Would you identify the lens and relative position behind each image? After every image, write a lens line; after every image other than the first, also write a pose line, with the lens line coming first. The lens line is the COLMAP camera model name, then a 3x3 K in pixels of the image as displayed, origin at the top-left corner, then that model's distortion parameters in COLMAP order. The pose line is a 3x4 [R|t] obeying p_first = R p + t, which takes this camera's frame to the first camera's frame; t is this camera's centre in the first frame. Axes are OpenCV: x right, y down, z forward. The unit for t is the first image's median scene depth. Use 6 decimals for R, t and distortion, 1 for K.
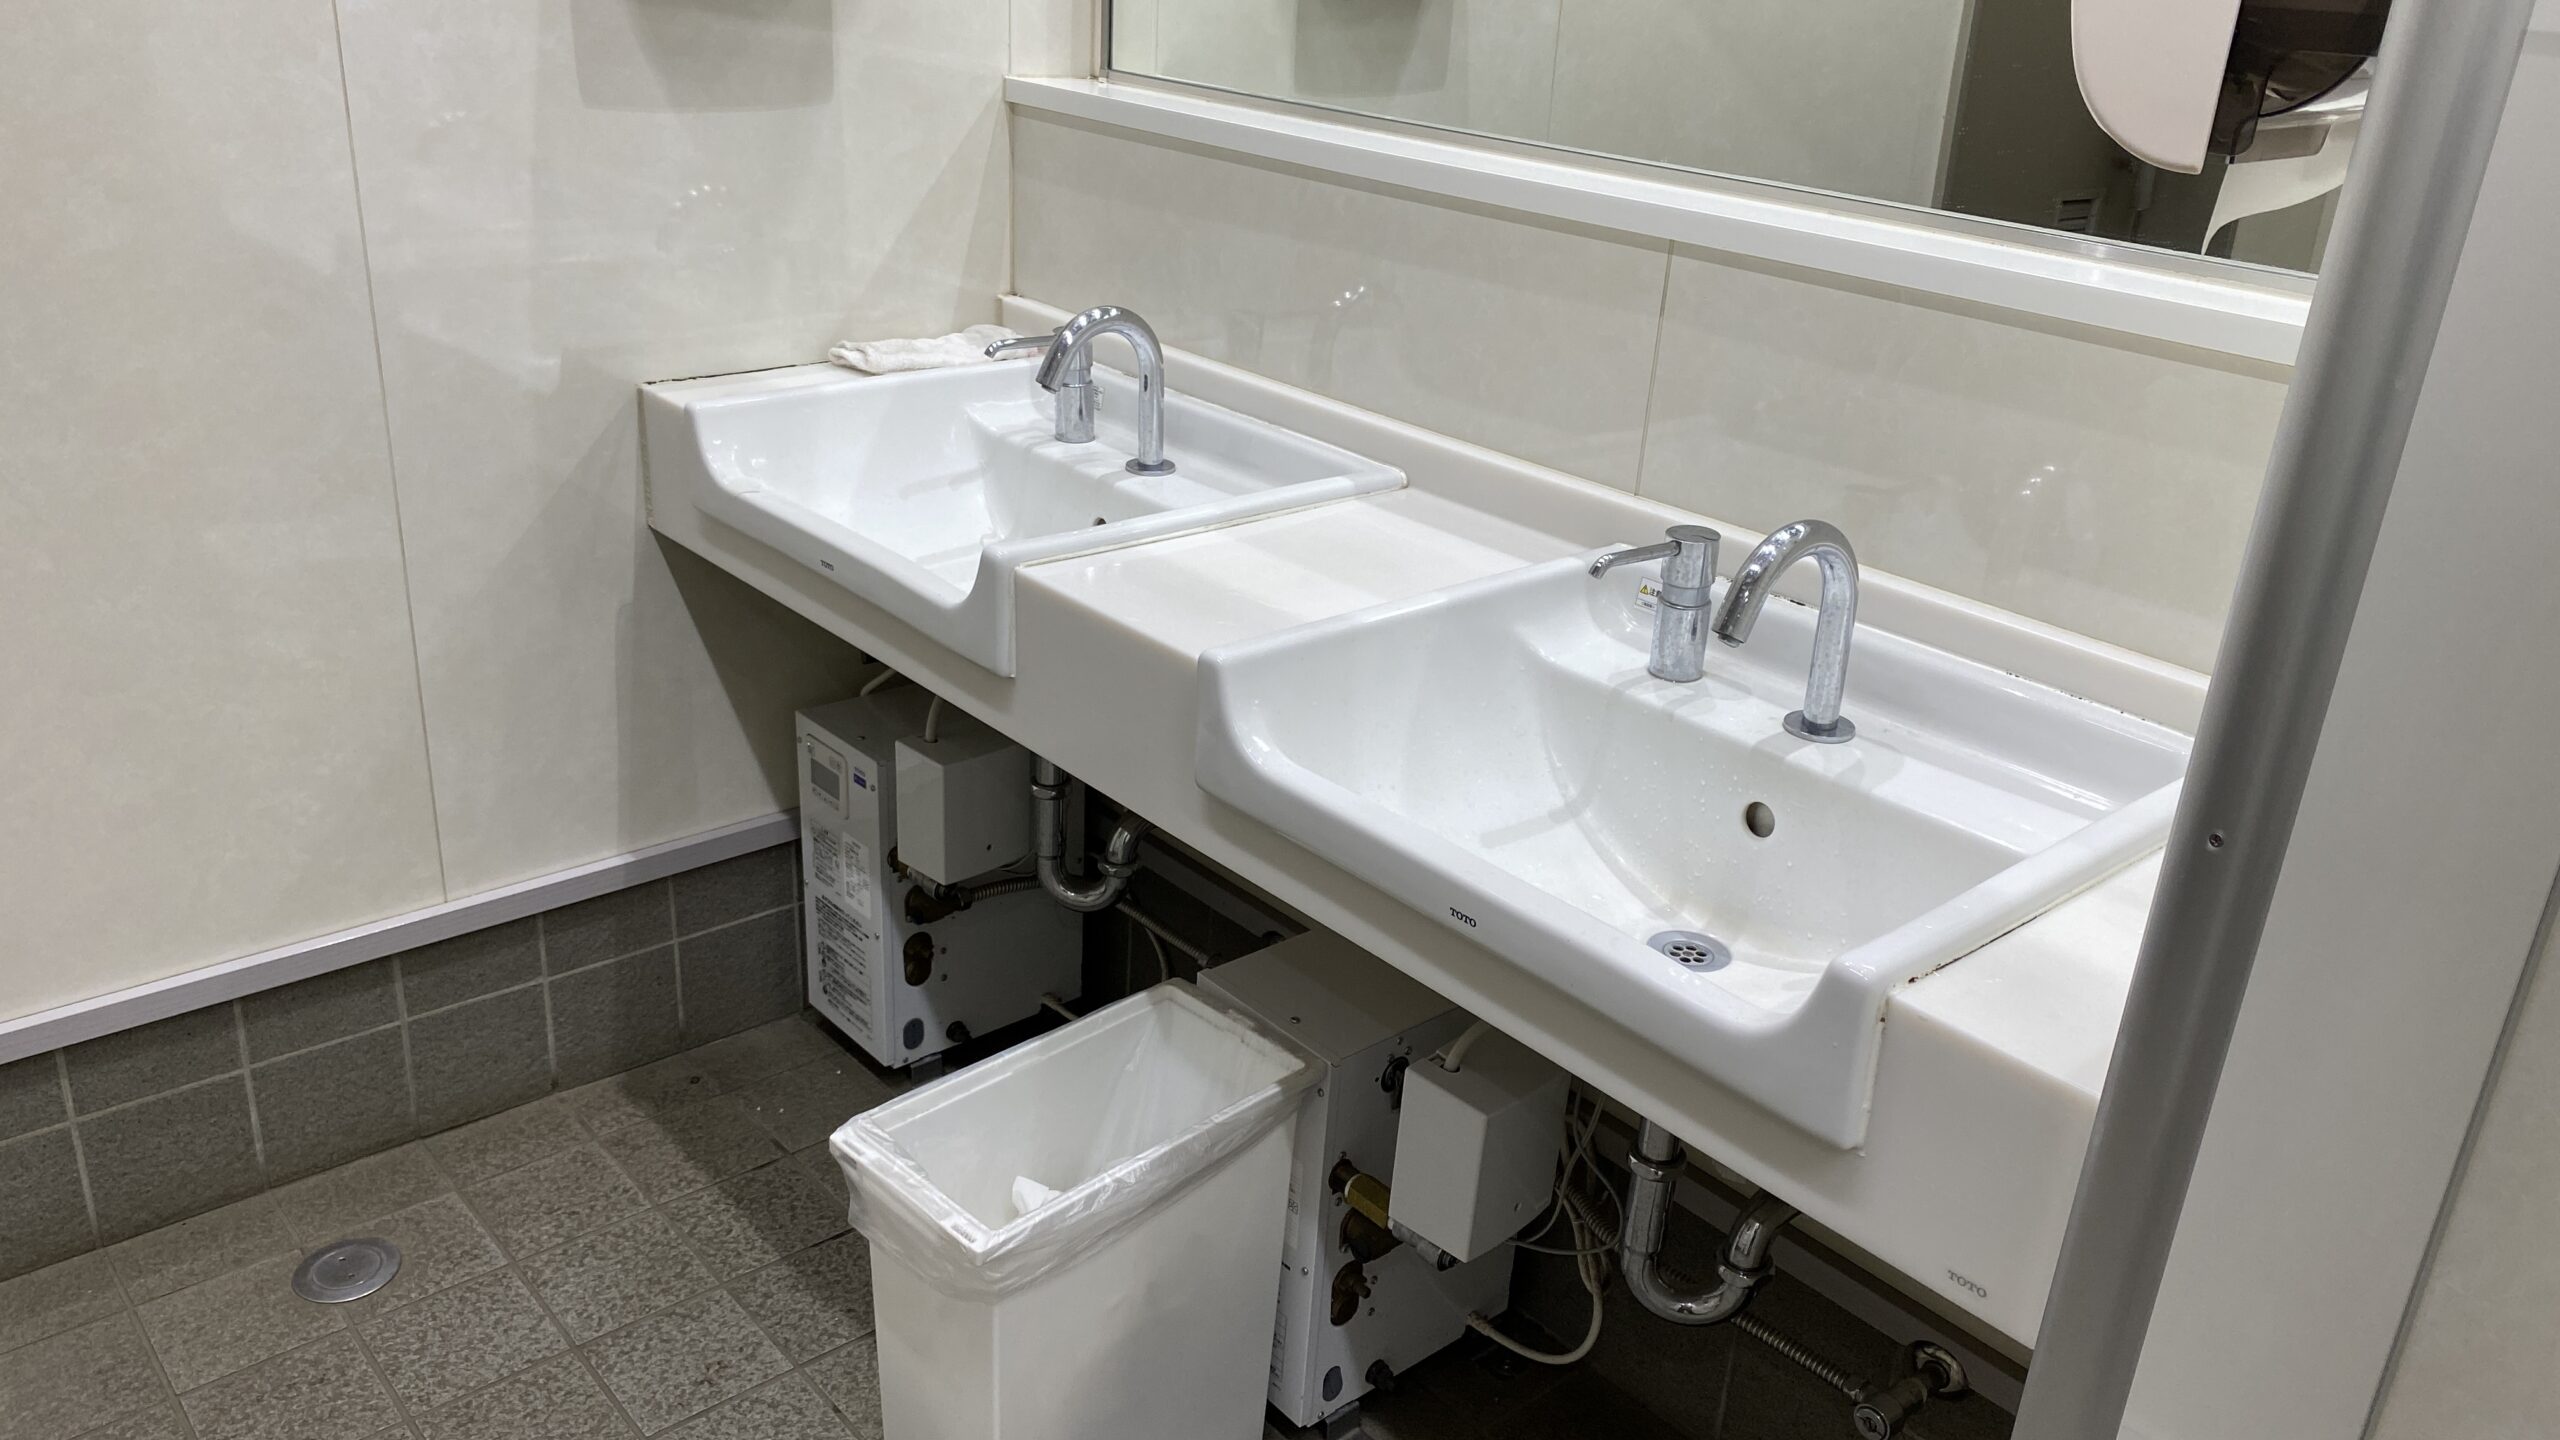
lens RADIAL K [[1952.6, 0, 1280.0], [0, 1952.6, 720.0], [0, 0, 1]] dist [0.025785, -0.004941]
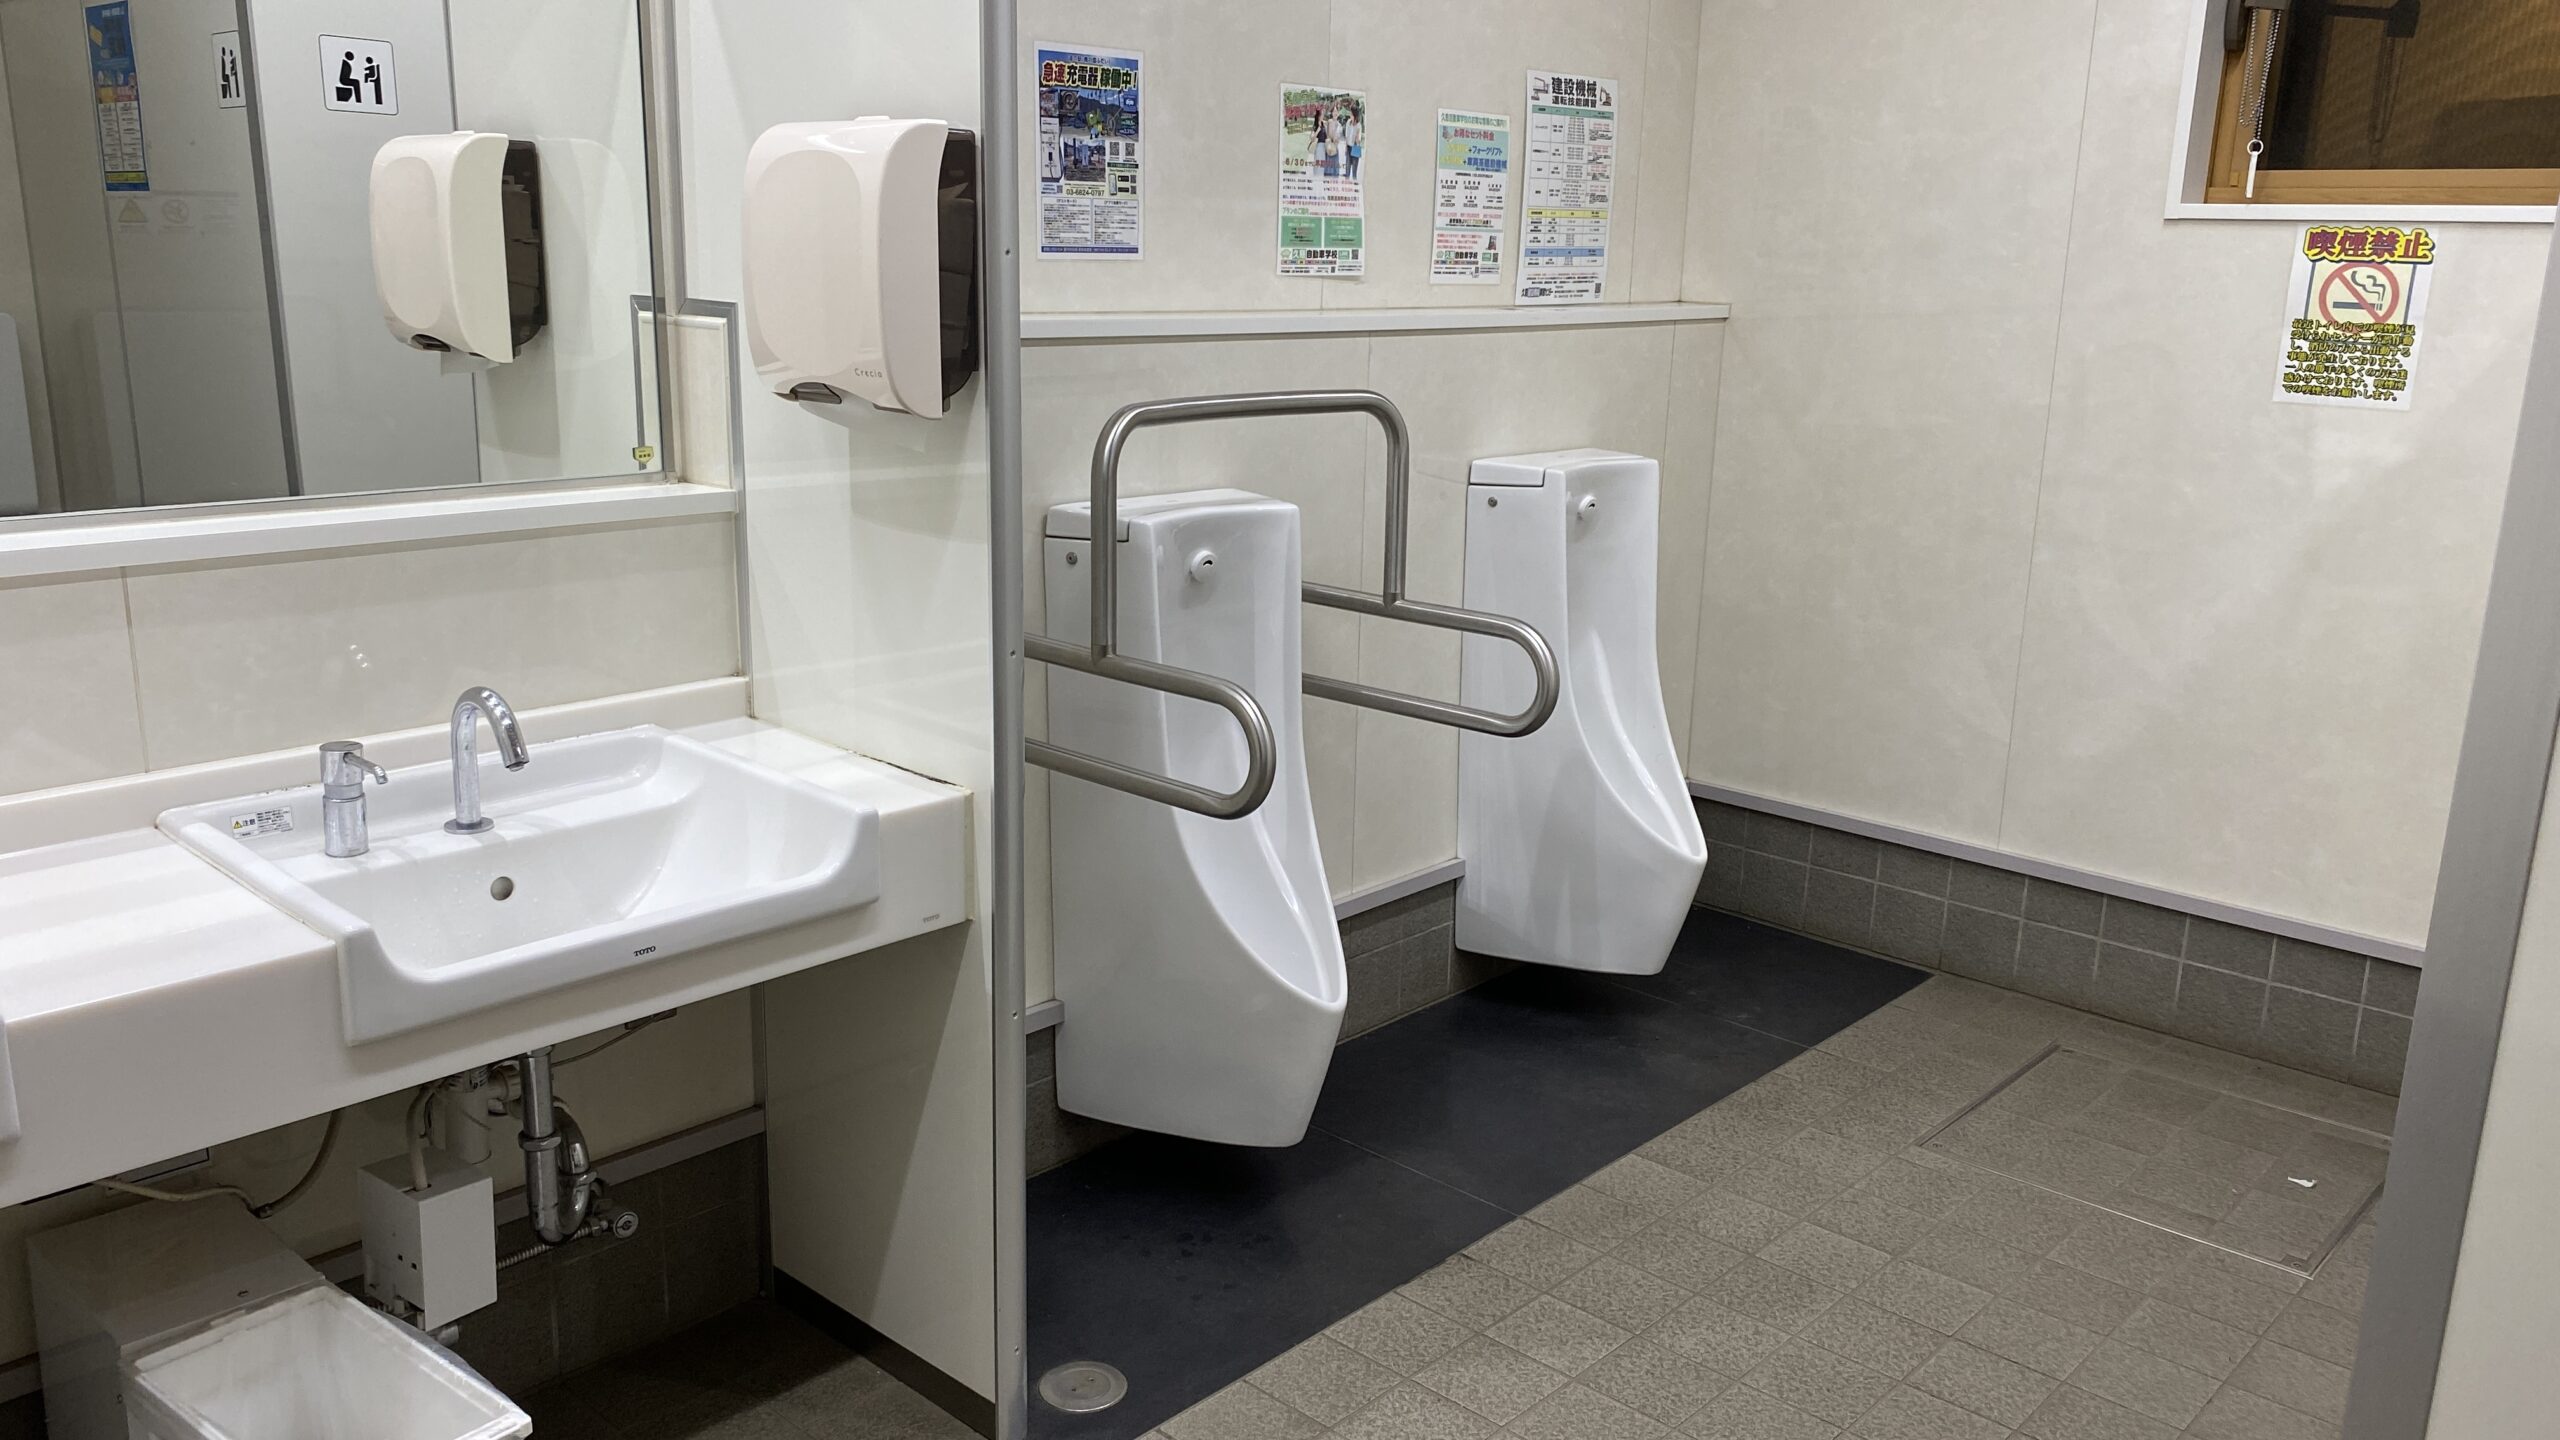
lens RADIAL K [[1952.6, 0, 1280.0], [0, 1952.6, 720.0], [0, 0, 1]] dist [0.025785, -0.004941]
pose [[-0.109274, -0.298975, 0.947984, -1.205925], [0.353691, 0.879584, 0.318173, -0.329872], [-0.928958, 0.370061, 0.009629, 0.383825]]
